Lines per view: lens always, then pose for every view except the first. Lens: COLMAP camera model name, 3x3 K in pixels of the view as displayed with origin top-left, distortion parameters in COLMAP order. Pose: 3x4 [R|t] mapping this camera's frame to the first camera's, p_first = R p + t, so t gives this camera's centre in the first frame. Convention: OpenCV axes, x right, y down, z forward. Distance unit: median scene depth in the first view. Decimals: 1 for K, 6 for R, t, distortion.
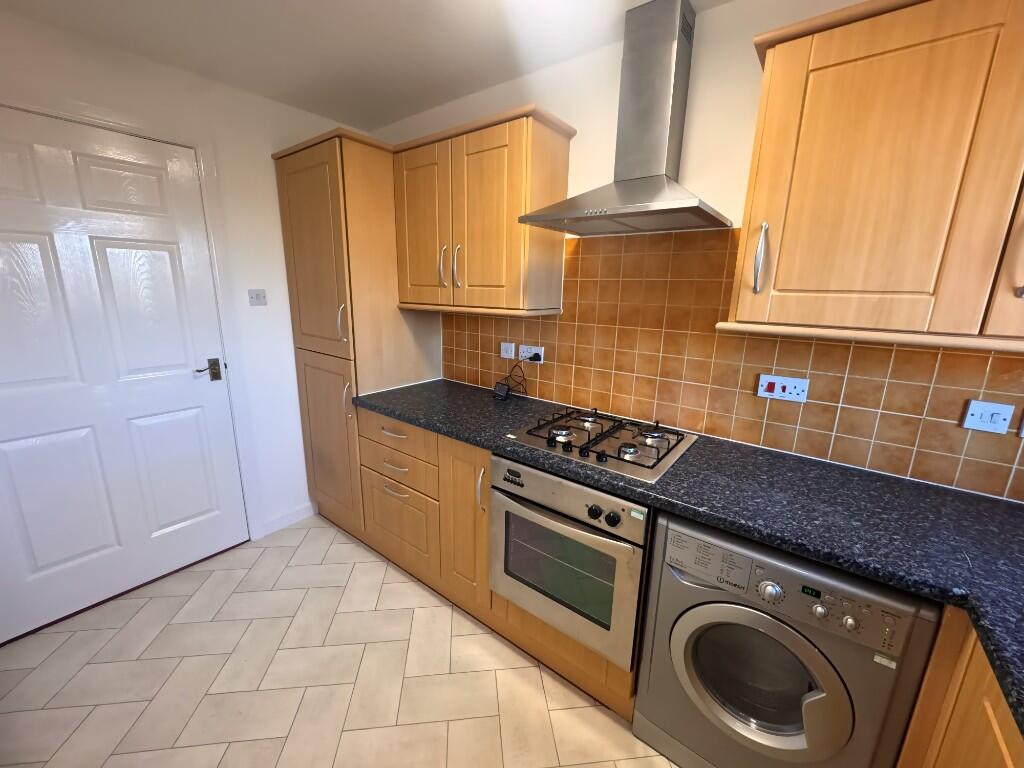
lens RADIAL K [[410.3, 0, 507.3], [0, 410.3, 381.6], [0, 0, 1]] dist [-0.000698, -0.000215]
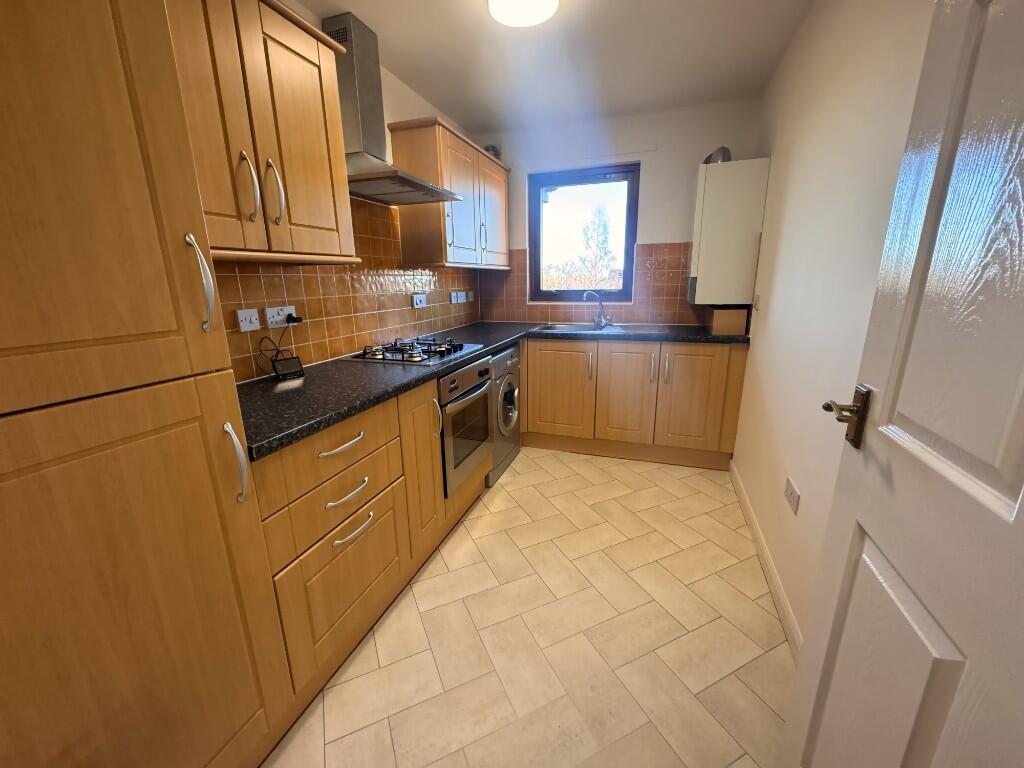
lens RADIAL K [[410.3, 0, 507.3], [0, 410.3, 381.6], [0, 0, 1]] dist [-0.000698, -0.000215]
pose [[-0.316706, -0.244344, 0.916512, -0.919875], [0.224709, 0.919416, 0.322768, -0.117893], [-0.921522, 0.308171, -0.236278, 0.863538]]
